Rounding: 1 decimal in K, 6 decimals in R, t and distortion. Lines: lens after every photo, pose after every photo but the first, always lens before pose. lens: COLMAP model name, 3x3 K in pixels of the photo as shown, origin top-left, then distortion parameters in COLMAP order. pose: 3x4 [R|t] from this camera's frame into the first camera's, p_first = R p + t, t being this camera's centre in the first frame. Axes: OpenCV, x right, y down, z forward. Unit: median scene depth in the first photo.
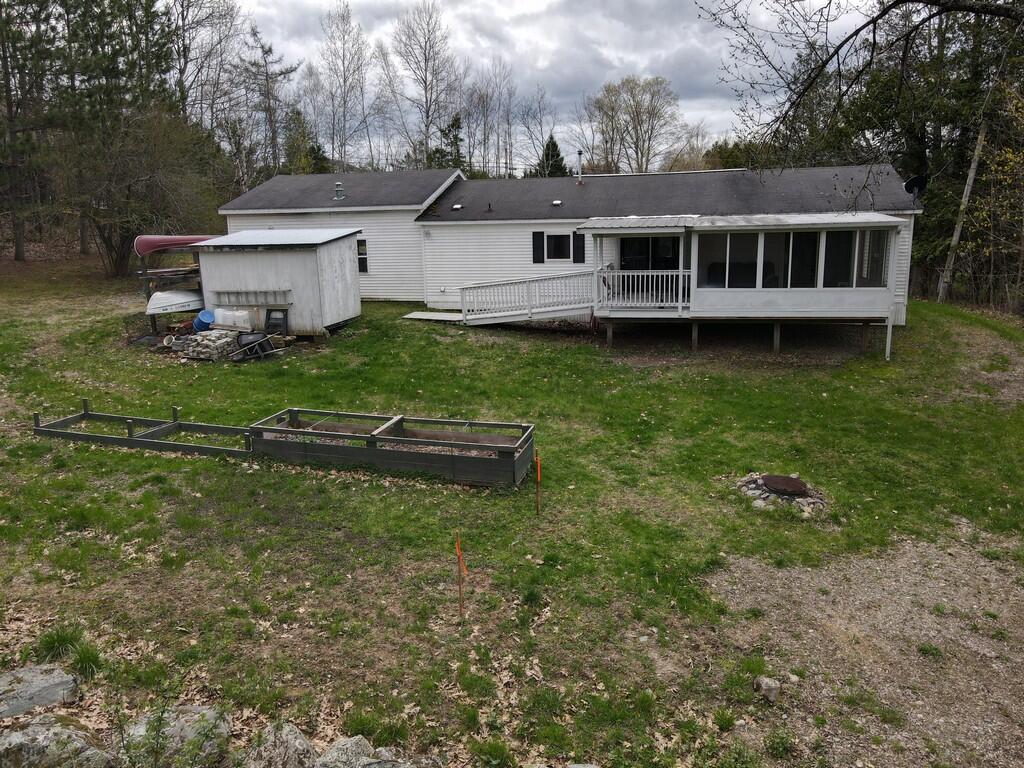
lens RADIAL K [[748.8, 0, 512.0], [0, 748.8, 384.0], [0, 0, 1]] dist [-0.000952, 0.024990]
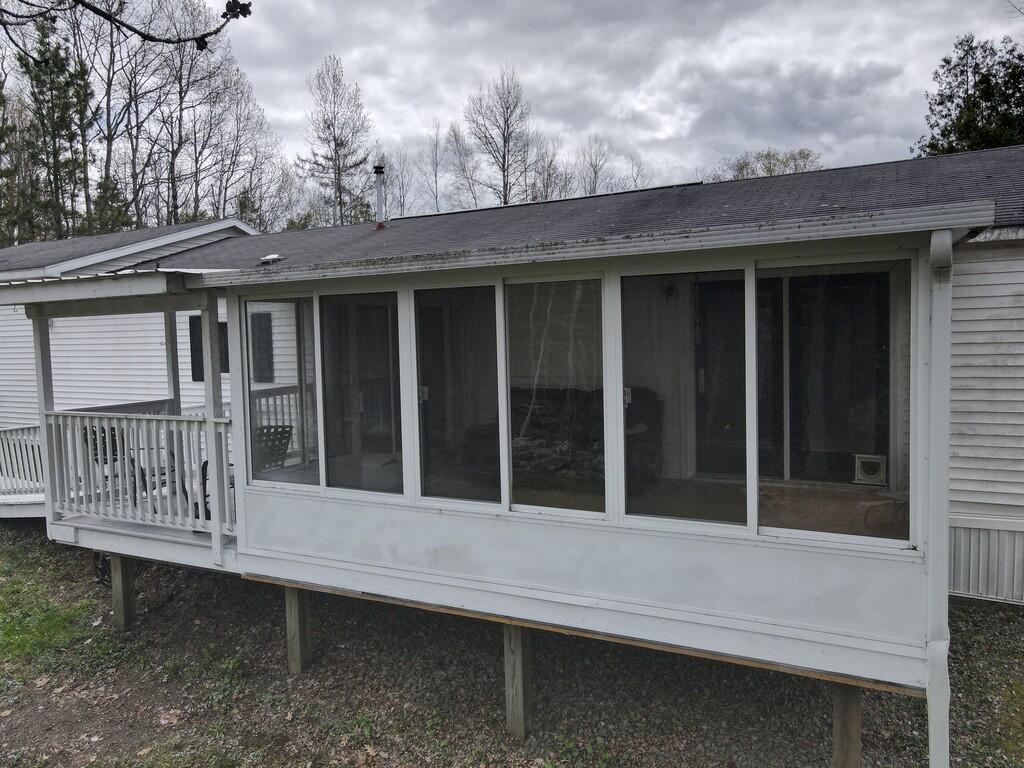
lens RADIAL K [[748.8, 0, 512.0], [0, 748.8, 384.0], [0, 0, 1]] dist [-0.000952, 0.024990]
pose [[0.968535, 0.011389, -0.248618, 0.397933], [-0.045144, 0.990420, -0.130497, -0.124158], [0.244750, 0.137615, 0.959771, 0.690744]]
